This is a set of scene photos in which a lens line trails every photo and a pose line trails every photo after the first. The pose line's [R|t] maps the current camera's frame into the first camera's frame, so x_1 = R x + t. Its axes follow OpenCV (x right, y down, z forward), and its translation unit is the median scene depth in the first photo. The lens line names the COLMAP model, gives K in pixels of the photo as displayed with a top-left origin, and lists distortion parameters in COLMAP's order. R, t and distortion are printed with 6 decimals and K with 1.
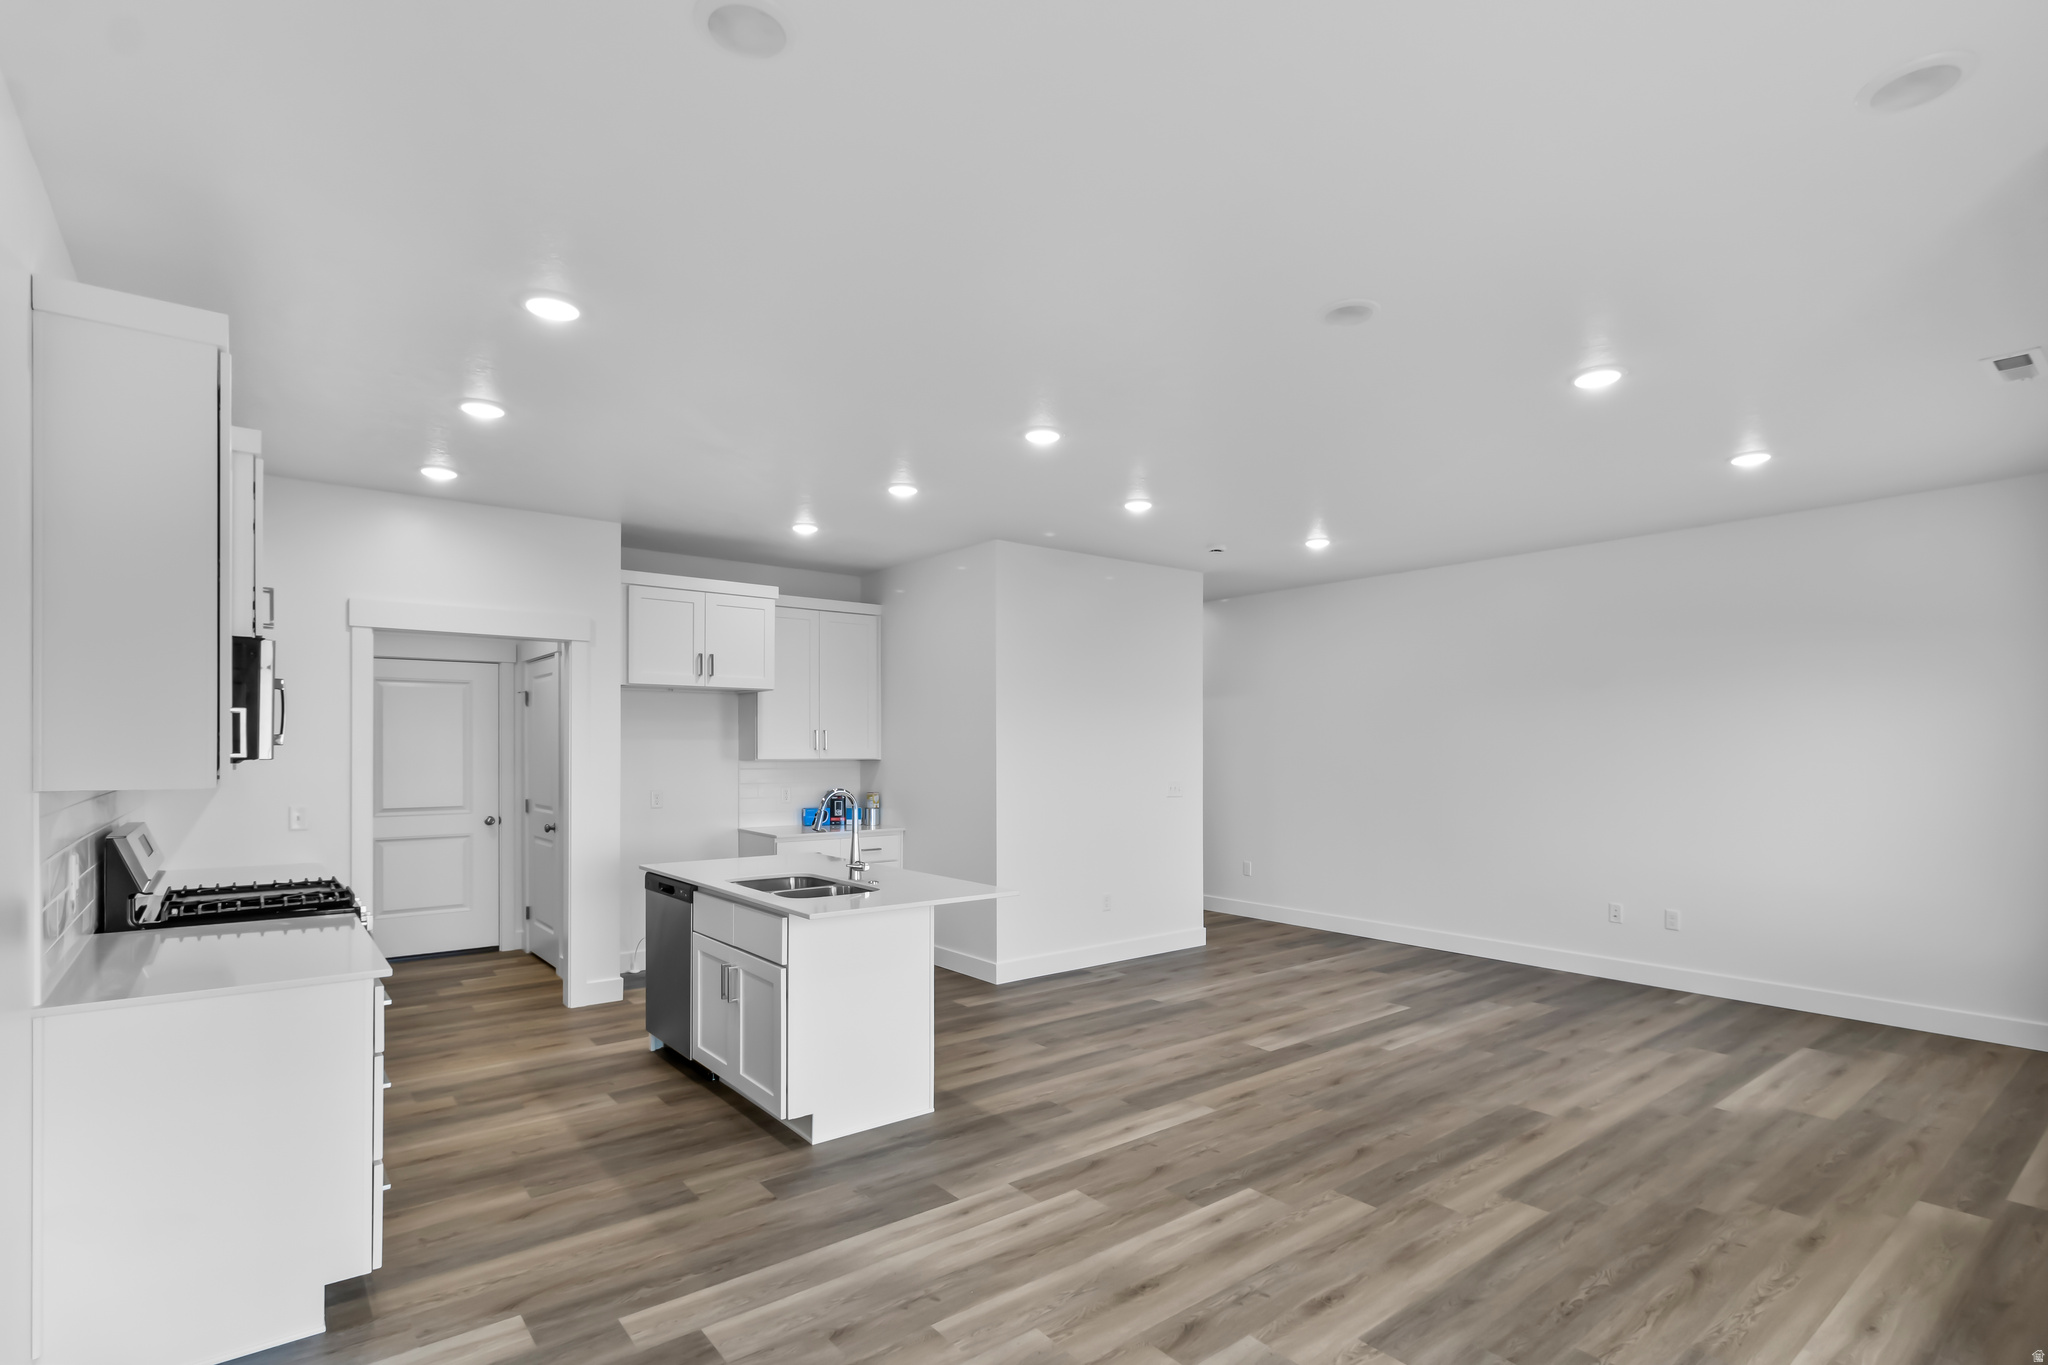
lens RADIAL K [[937.5, 0, 1027.2], [0, 937.5, 738.7], [0, 0, 1]] dist [0.001368, 0.000244]
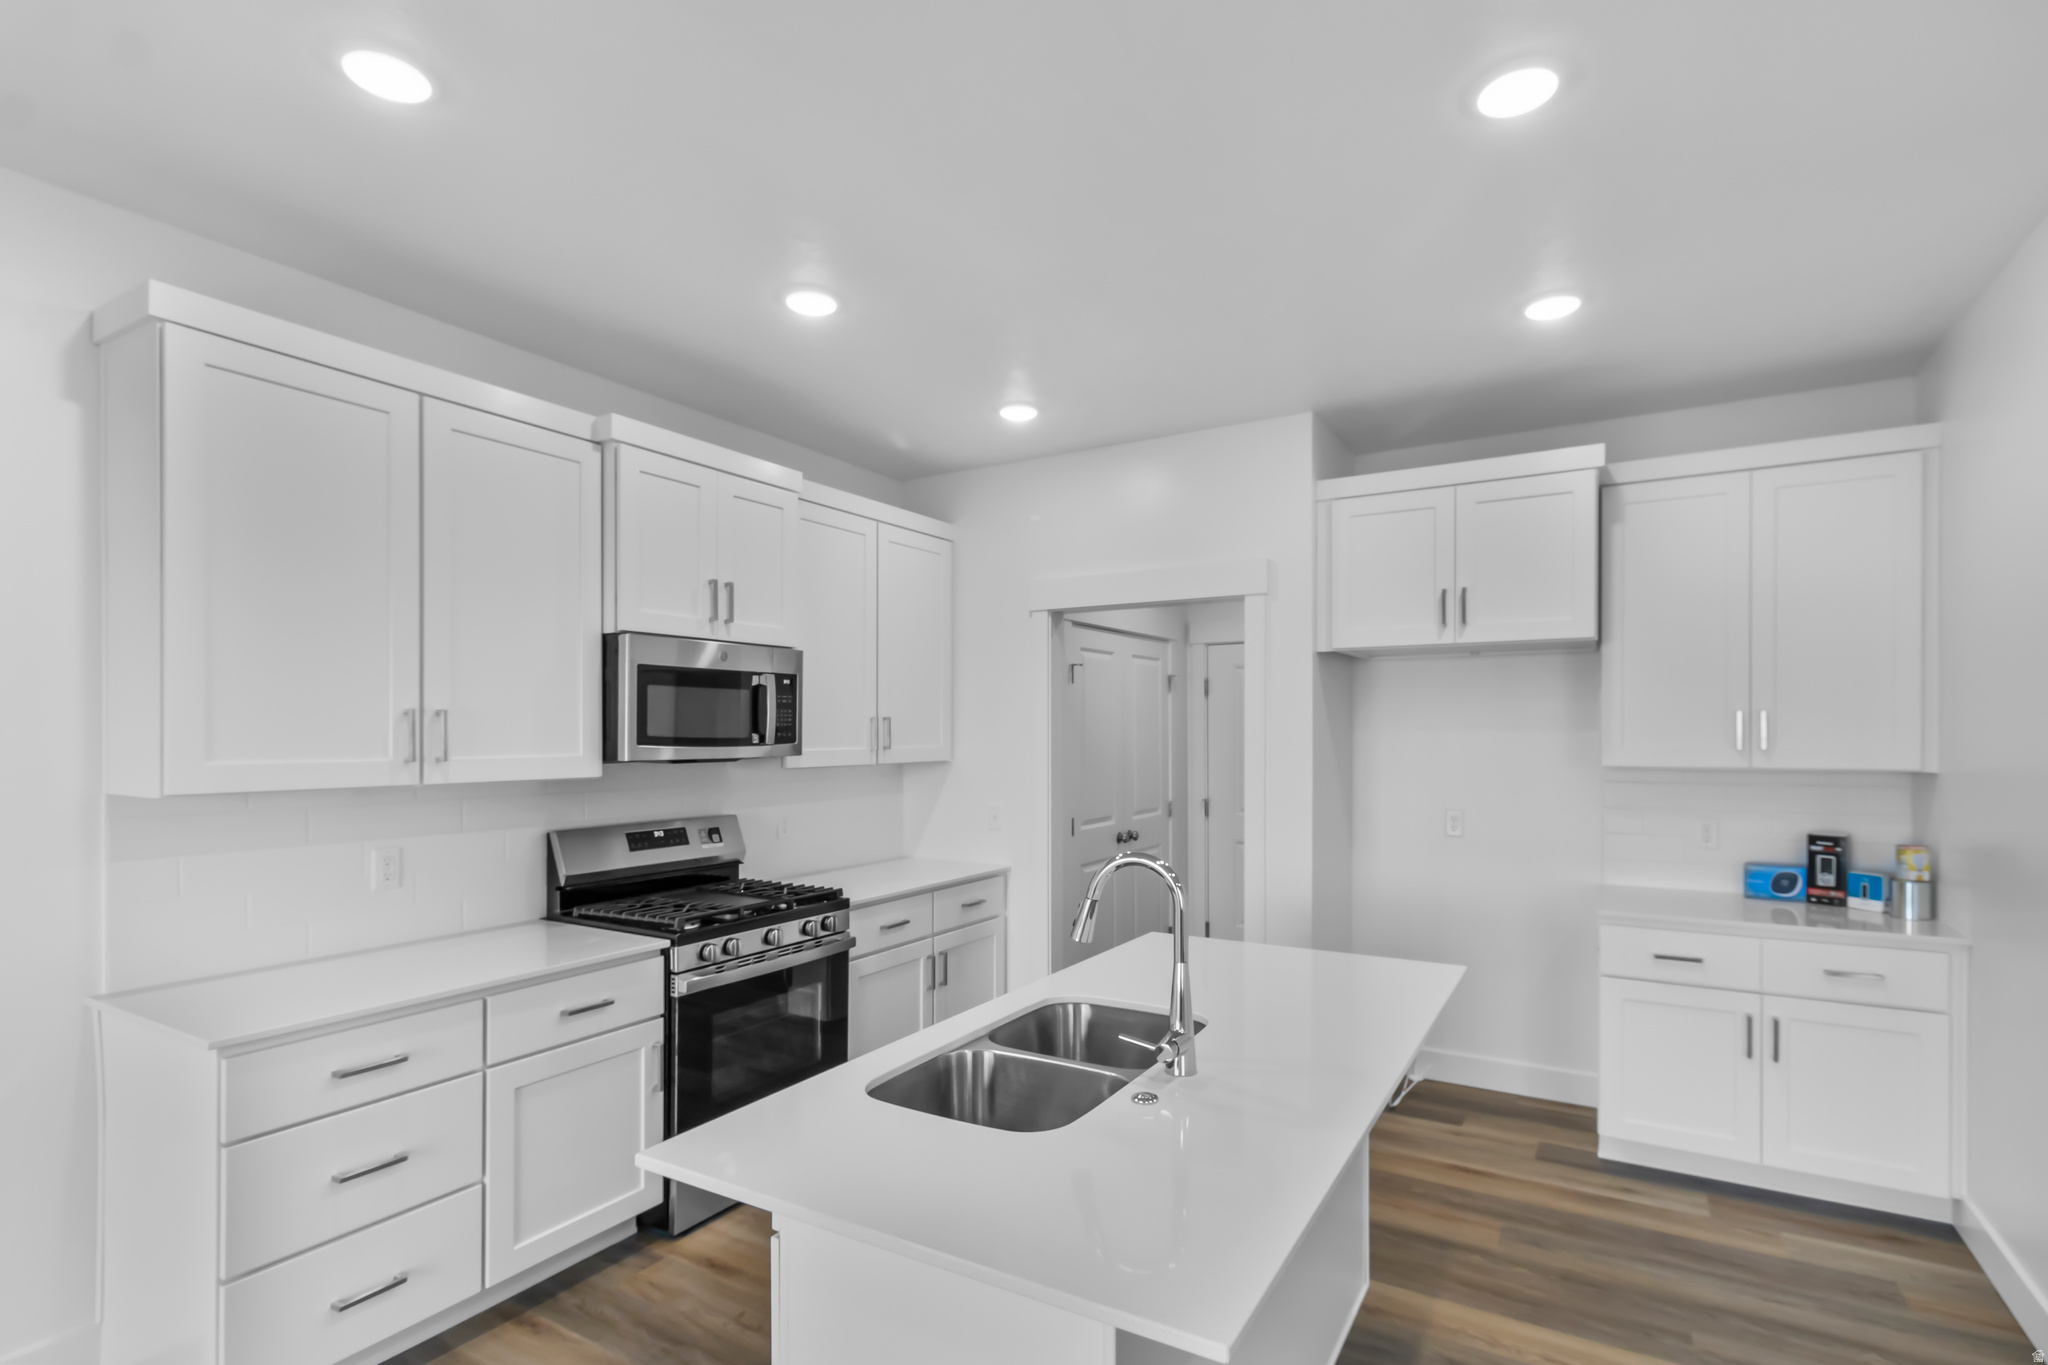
lens RADIAL K [[937.5, 0, 1027.2], [0, 937.5, 738.7], [0, 0, 1]] dist [0.001368, 0.000244]
pose [[0.358434, 0.007517, -0.933525, 0.099071], [0.007186, 0.999916, 0.010811, -0.002745], [0.933527, -0.010584, 0.358350, 0.453352]]
